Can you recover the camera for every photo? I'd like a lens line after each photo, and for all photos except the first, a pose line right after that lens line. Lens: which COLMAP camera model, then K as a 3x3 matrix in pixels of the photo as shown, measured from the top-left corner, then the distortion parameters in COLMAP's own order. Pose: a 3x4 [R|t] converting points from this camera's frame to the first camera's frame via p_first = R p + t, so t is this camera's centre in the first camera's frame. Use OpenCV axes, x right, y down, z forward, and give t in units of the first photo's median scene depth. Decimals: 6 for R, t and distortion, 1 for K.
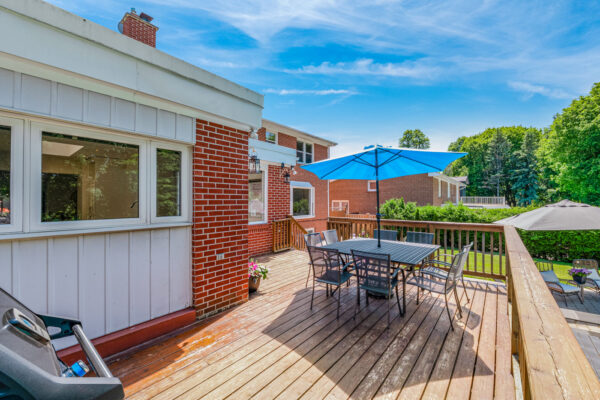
lens RADIAL K [[247.2, 0, 304.7], [0, 247.2, 199.2], [0, 0, 1]] dist [-0.011240, 0.000286]
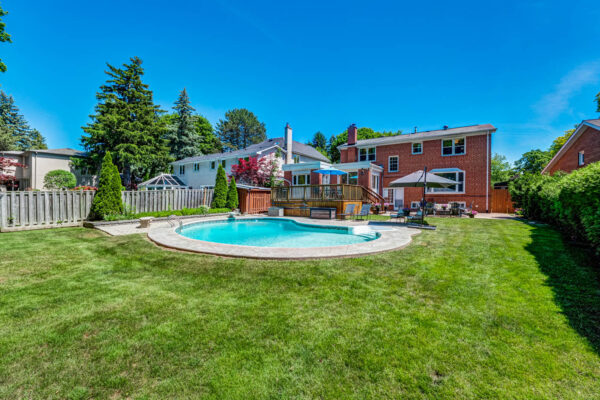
lens RADIAL K [[247.2, 0, 307.4], [0, 247.2, 204.4], [0, 0, 1]] dist [-0.011240, 0.000286]
pose [[0.140587, 0.025879, -0.989730, 1.205291], [0.010682, 0.999560, 0.027653, 0.083706], [0.990011, -0.014461, 0.140249, -0.008204]]
